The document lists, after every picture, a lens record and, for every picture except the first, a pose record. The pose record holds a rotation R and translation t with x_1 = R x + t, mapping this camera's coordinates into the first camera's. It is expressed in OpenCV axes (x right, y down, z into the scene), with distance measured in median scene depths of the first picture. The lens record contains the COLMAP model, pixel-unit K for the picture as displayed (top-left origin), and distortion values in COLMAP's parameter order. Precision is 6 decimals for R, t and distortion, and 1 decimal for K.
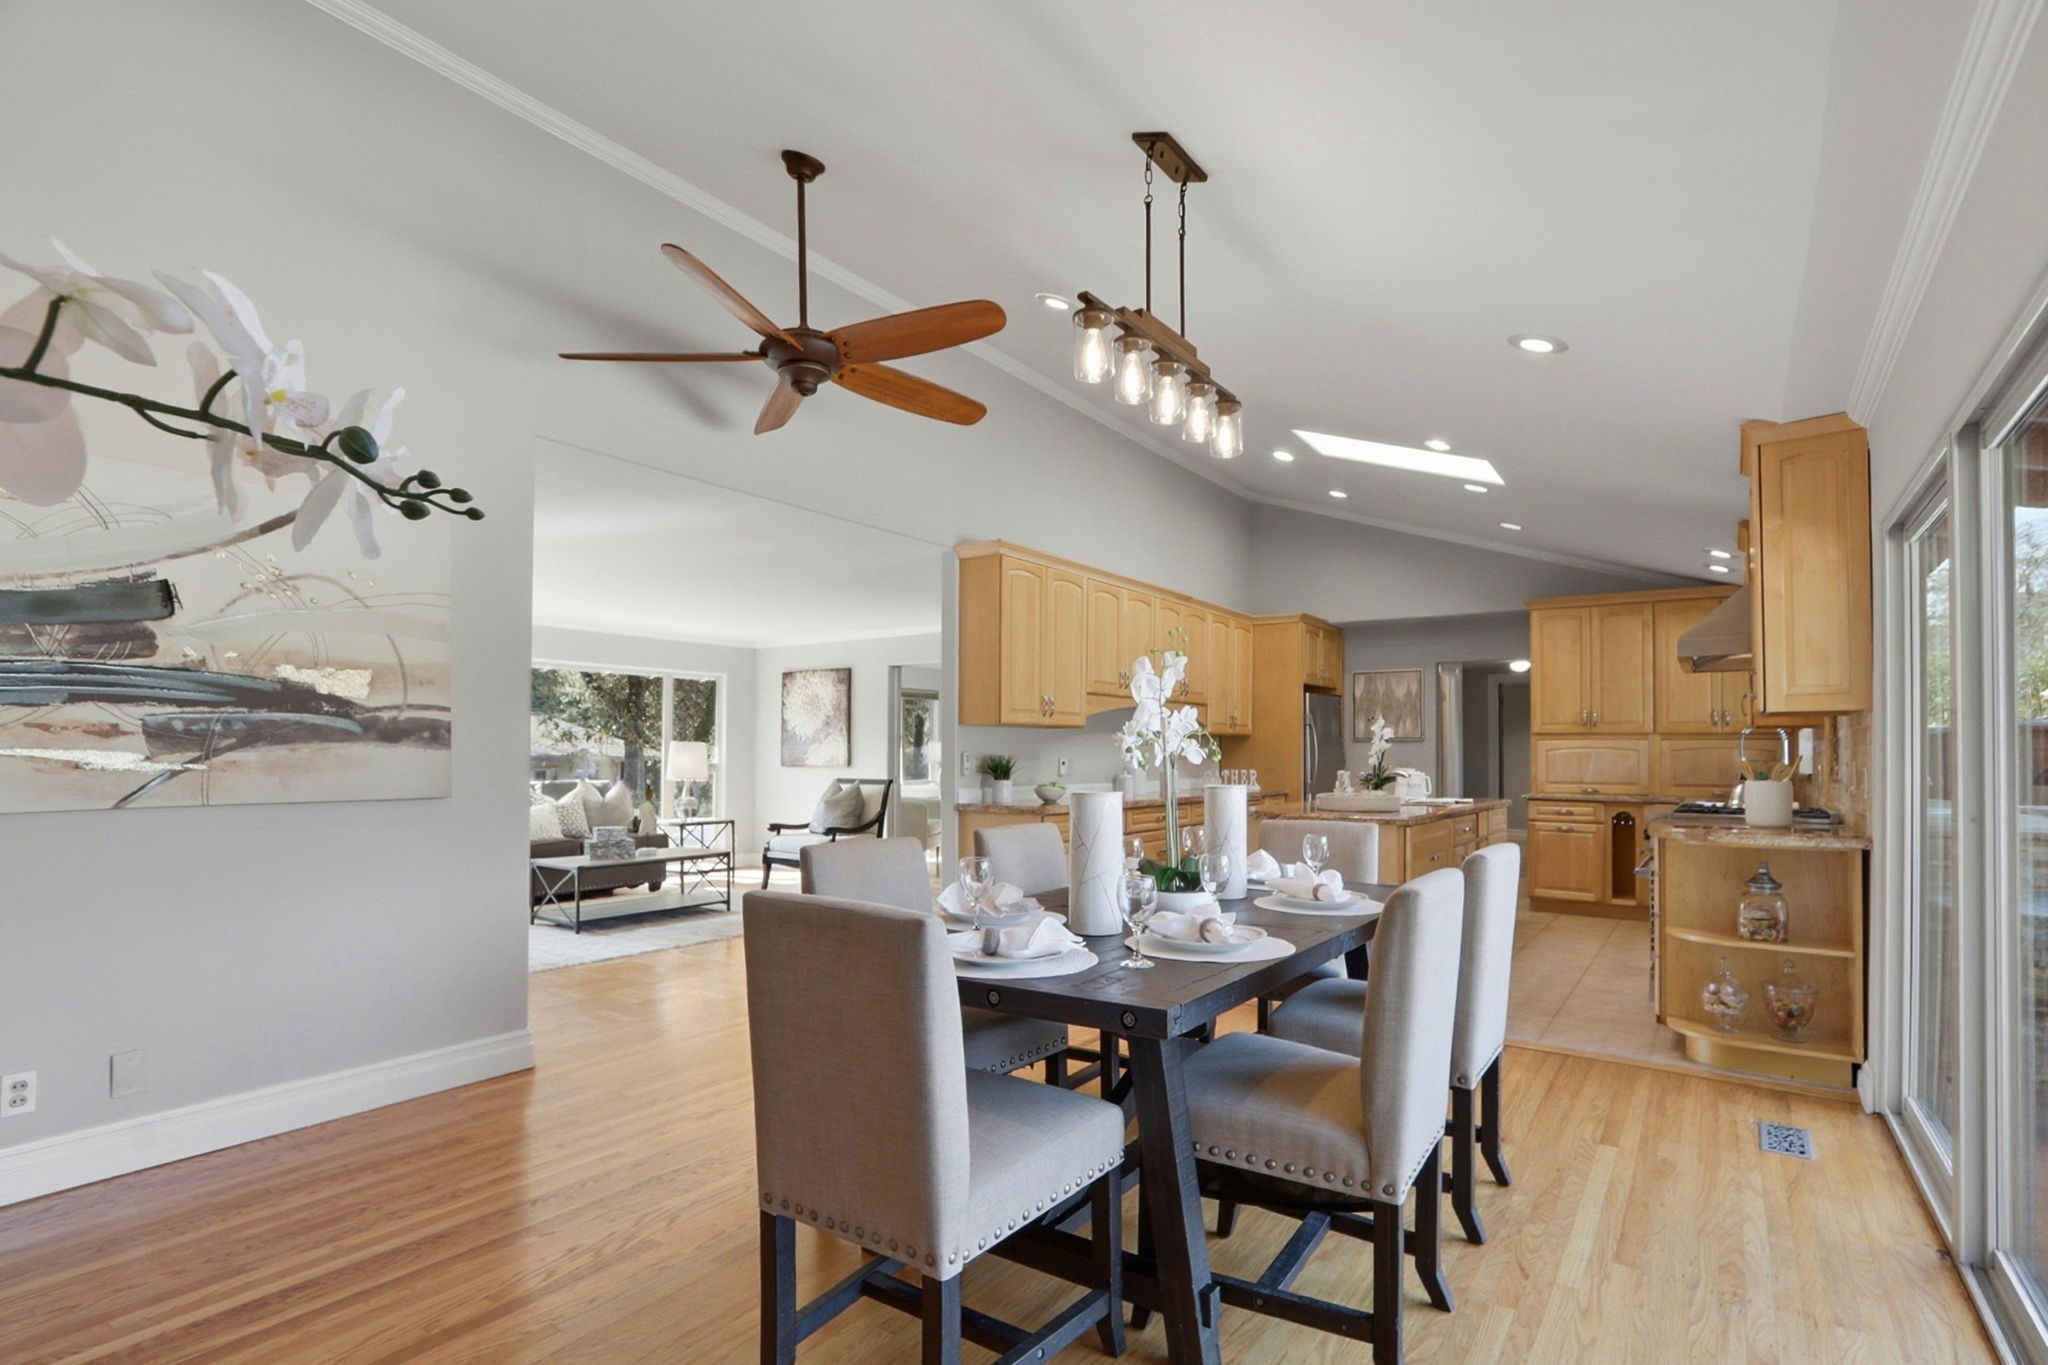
lens RADIAL K [[963.6, 0, 1042.0], [0, 963.6, 748.9], [0, 0, 1]] dist [-0.001381, -0.000092]
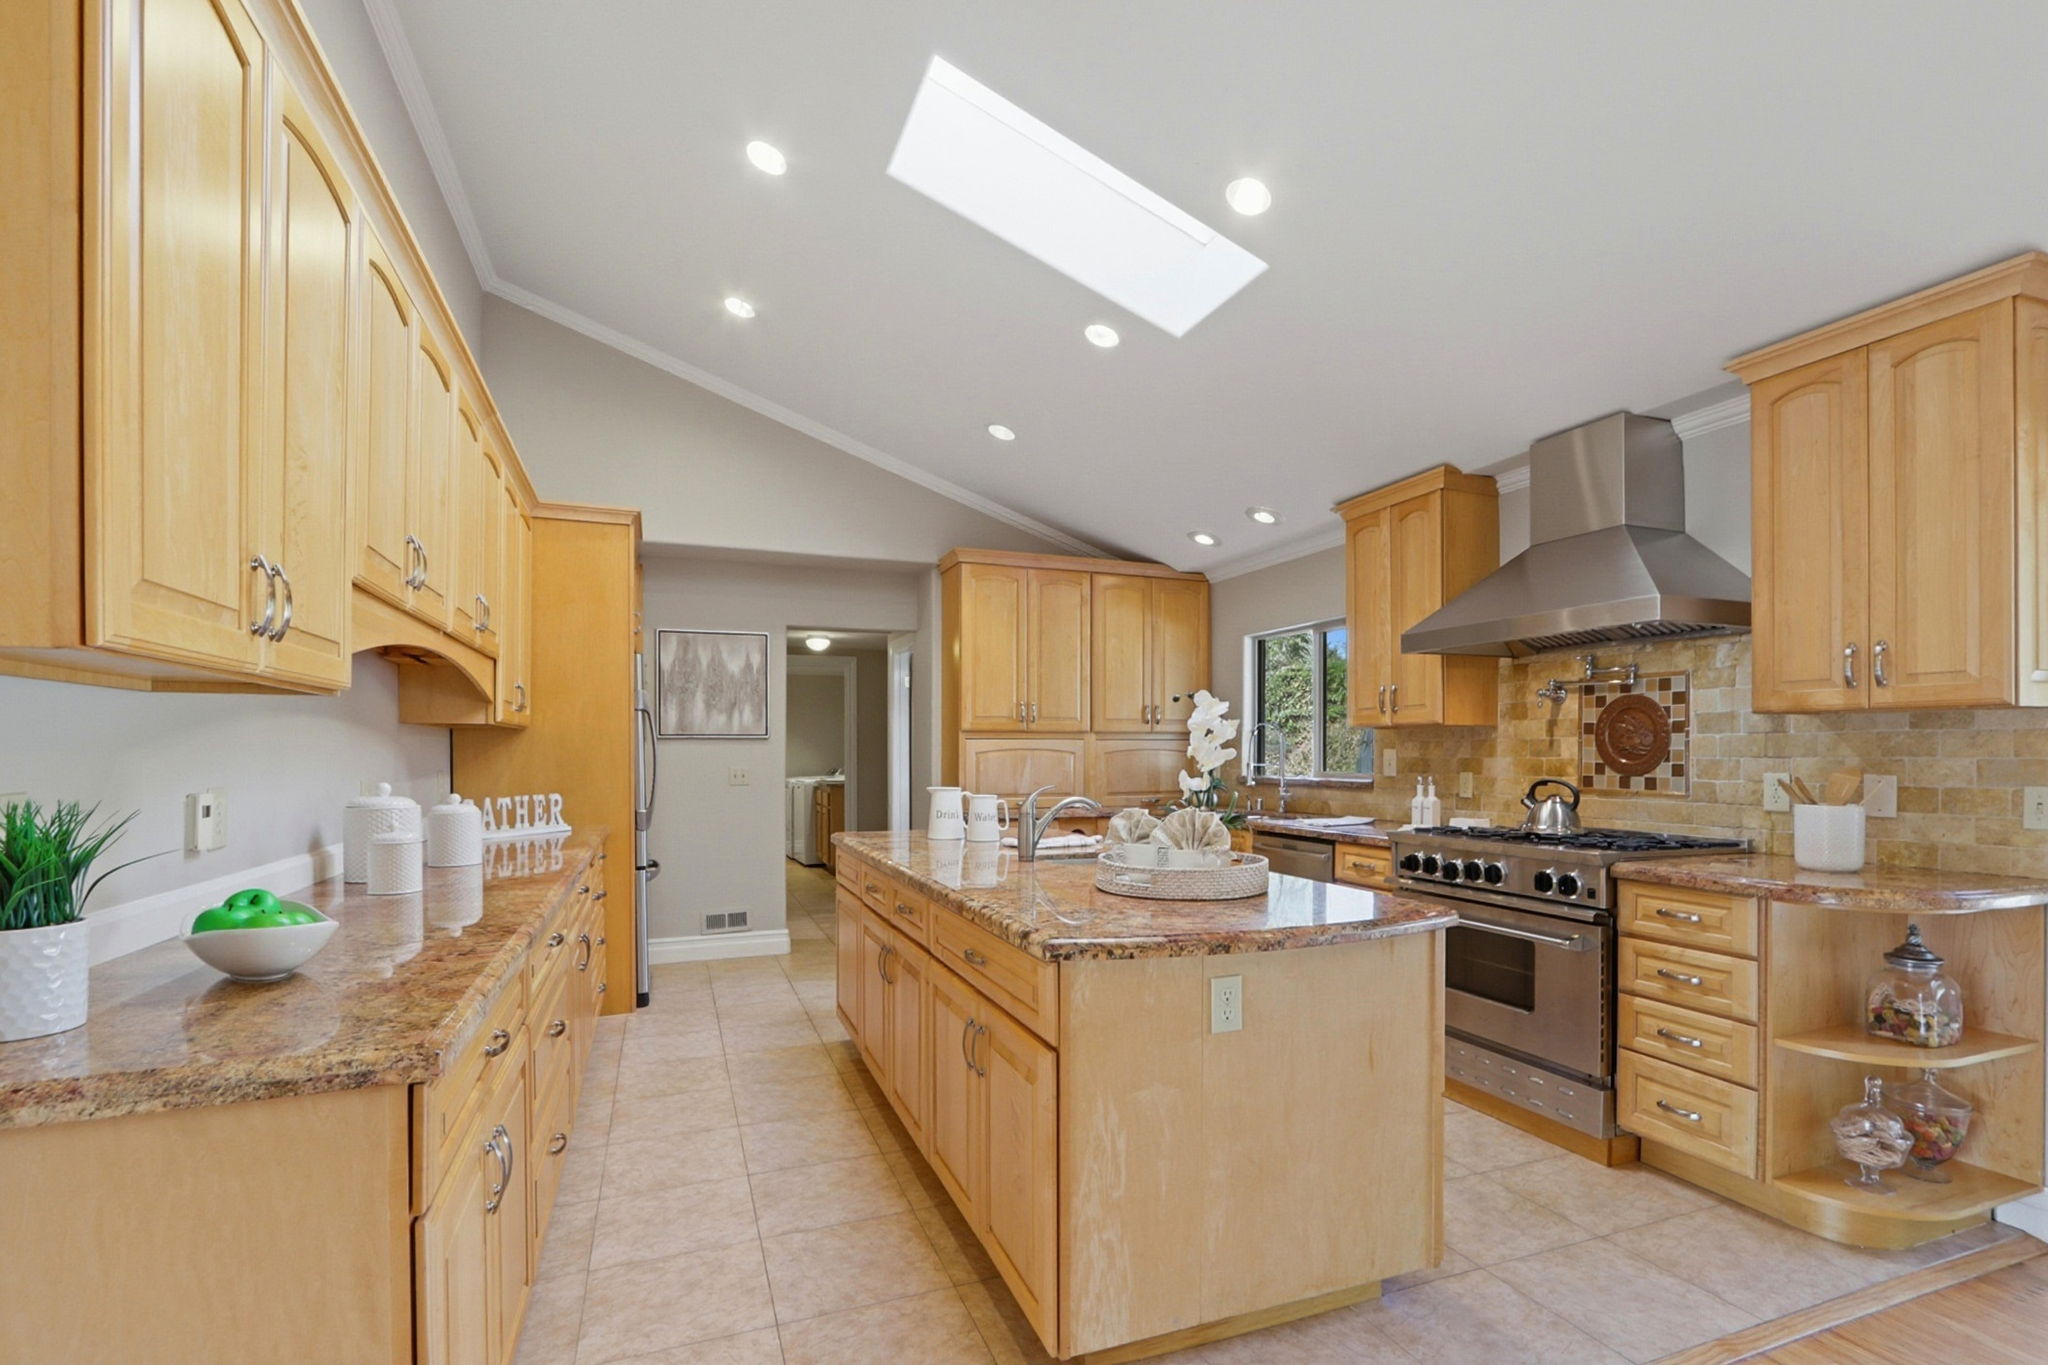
lens RADIAL K [[963.6, 0, 1042.0], [0, 963.6, 748.9], [0, 0, 1]] dist [-0.001381, -0.000092]
pose [[0.556719, -0.003621, 0.830693, -0.073069], [0.001246, 0.999993, 0.003524, -0.004430], [-0.830700, -0.000927, 0.556719, 0.554471]]
